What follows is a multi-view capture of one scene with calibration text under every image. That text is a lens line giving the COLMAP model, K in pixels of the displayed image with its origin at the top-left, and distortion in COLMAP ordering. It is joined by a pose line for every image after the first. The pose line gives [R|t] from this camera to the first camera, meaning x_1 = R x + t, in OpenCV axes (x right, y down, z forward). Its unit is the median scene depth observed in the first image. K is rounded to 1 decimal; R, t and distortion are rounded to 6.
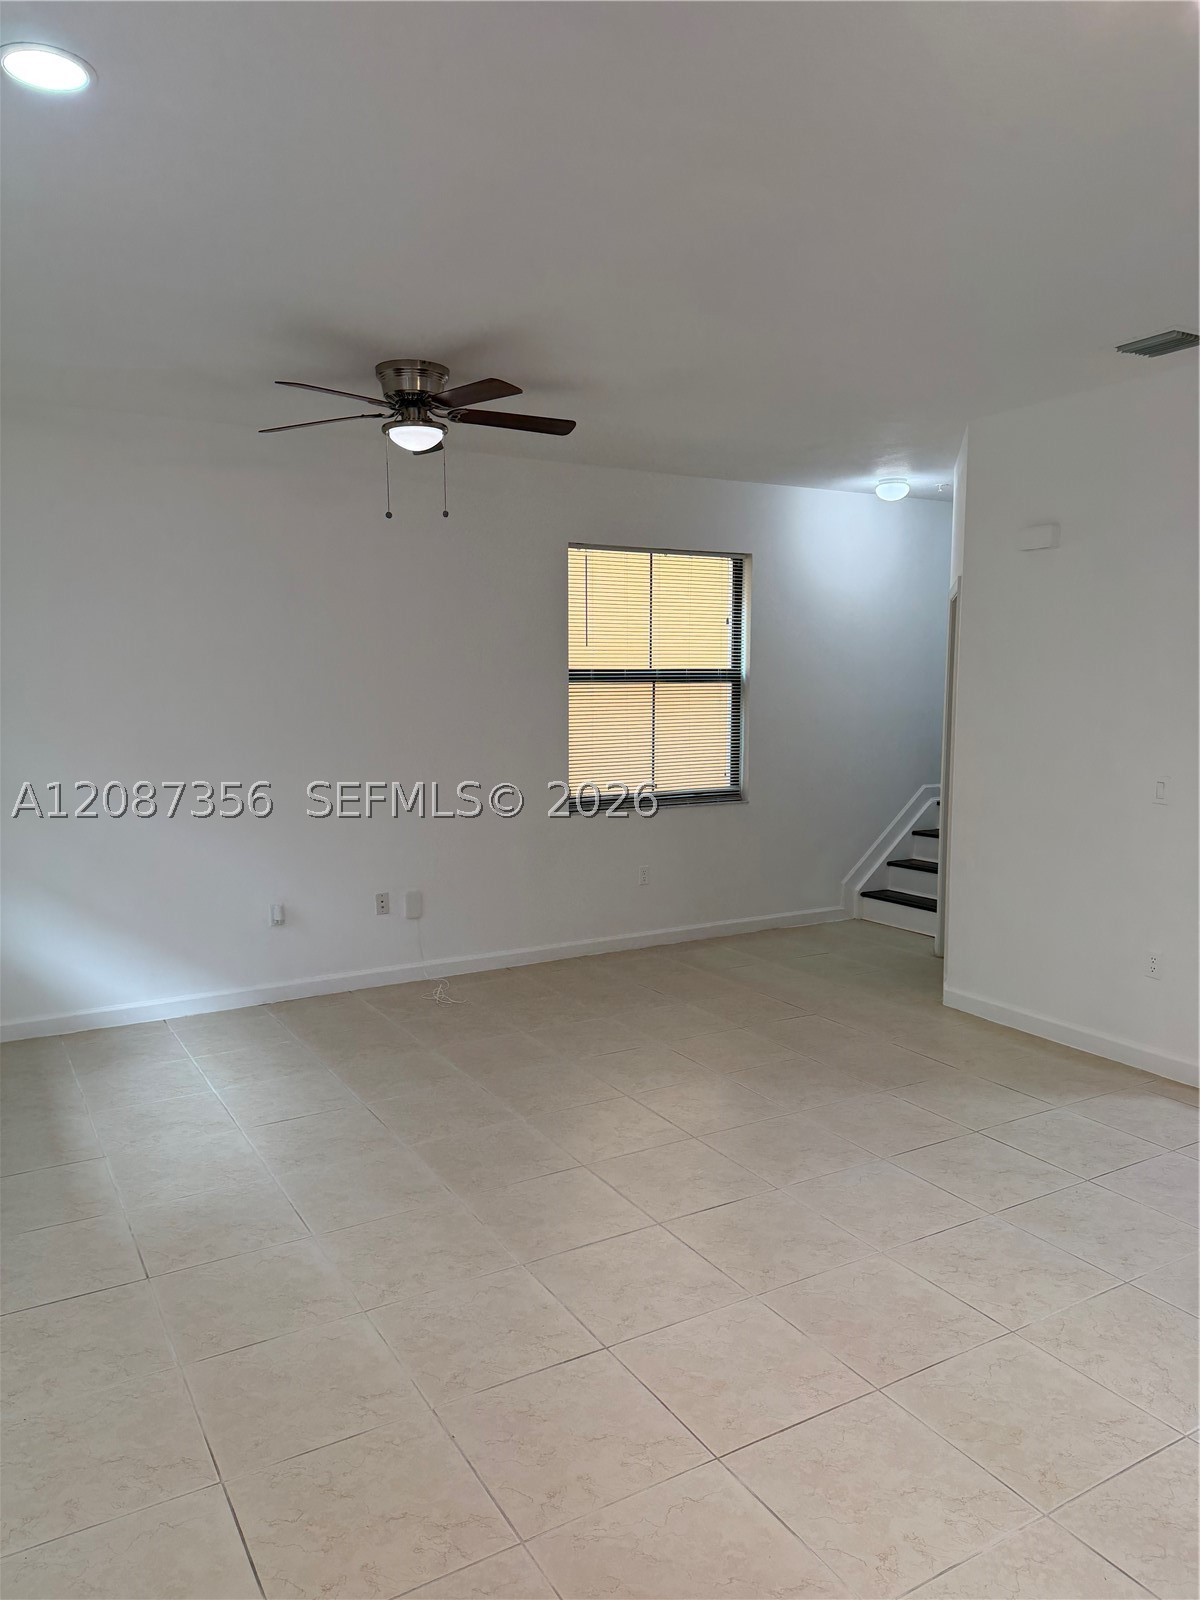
lens RADIAL K [[1126.8, 0, 600.5], [0, 1126.8, 808.0], [0, 0, 1]] dist [0.112510, -0.138979]
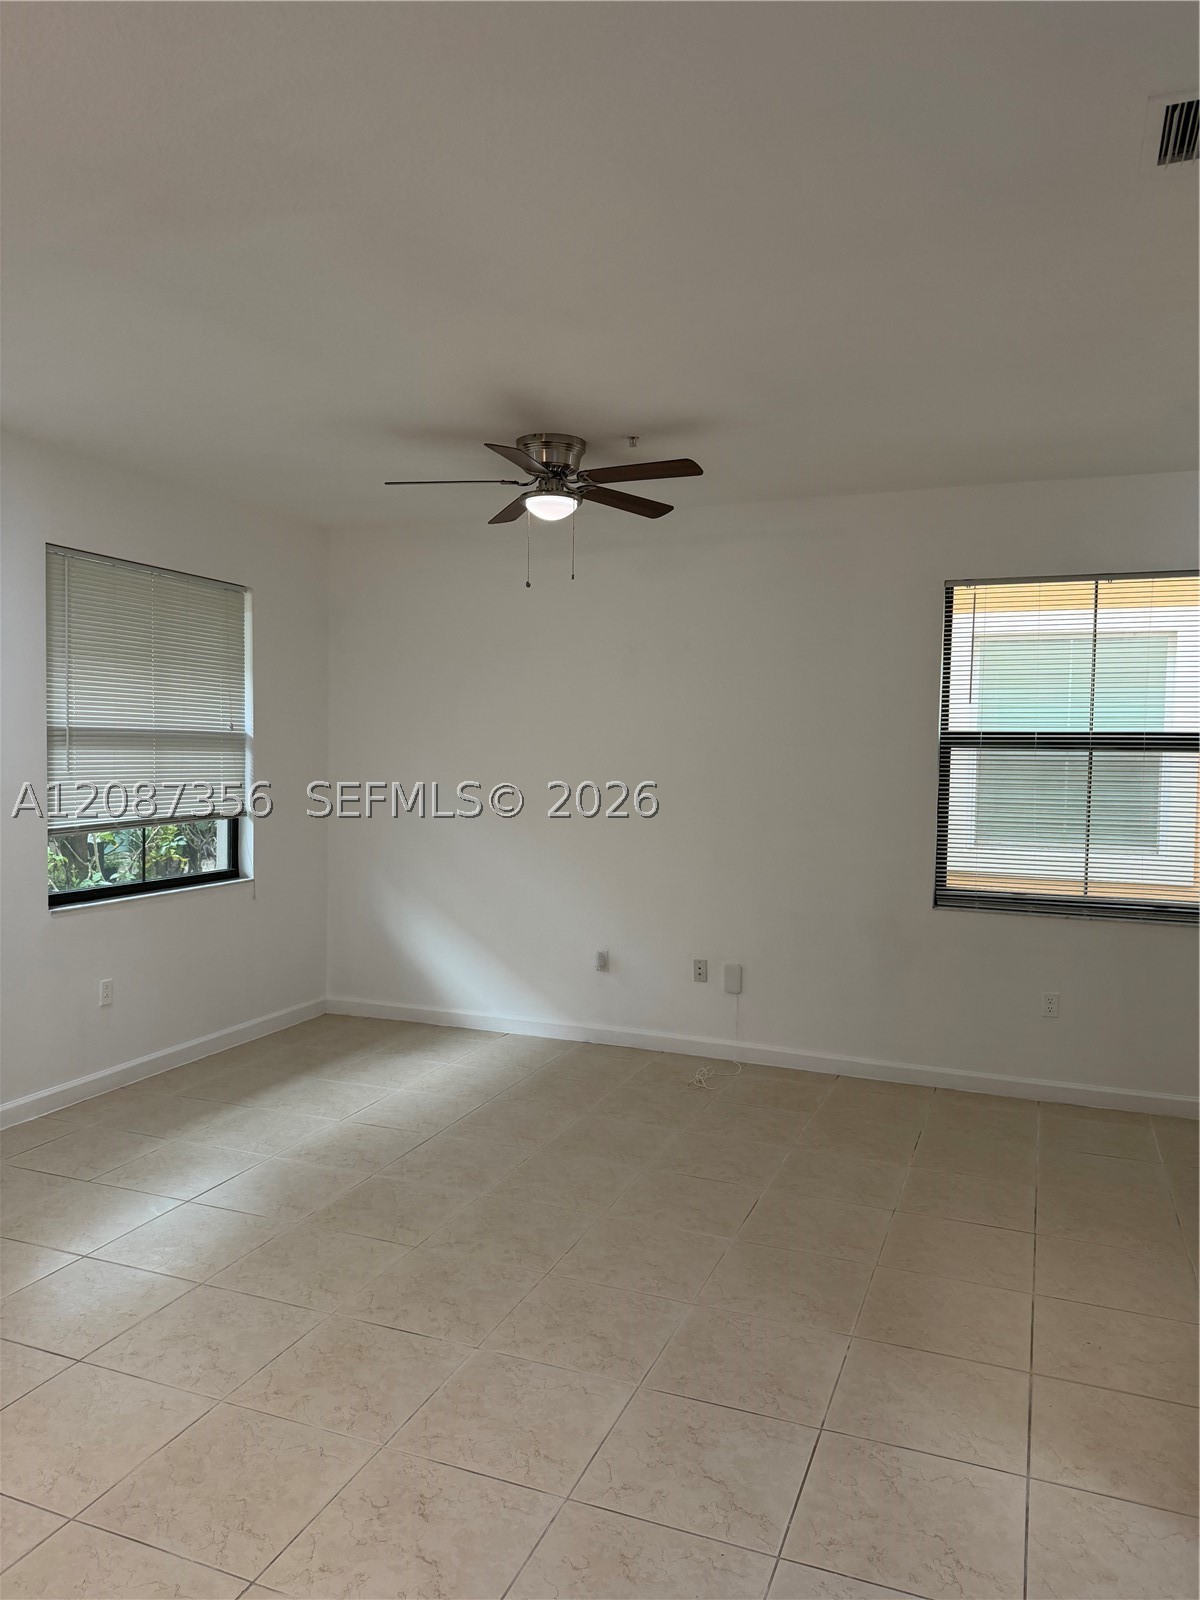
lens RADIAL K [[1138.8, 0, 587.3], [0, 1138.8, 792.9], [0, 0, 1]] dist [0.071115, -0.053732]
pose [[0.607218, 0.045494, -0.793232, 0.510158], [-0.105480, 0.994138, -0.023728, -0.033014], [0.787502, 0.098079, 0.608458, 0.308715]]
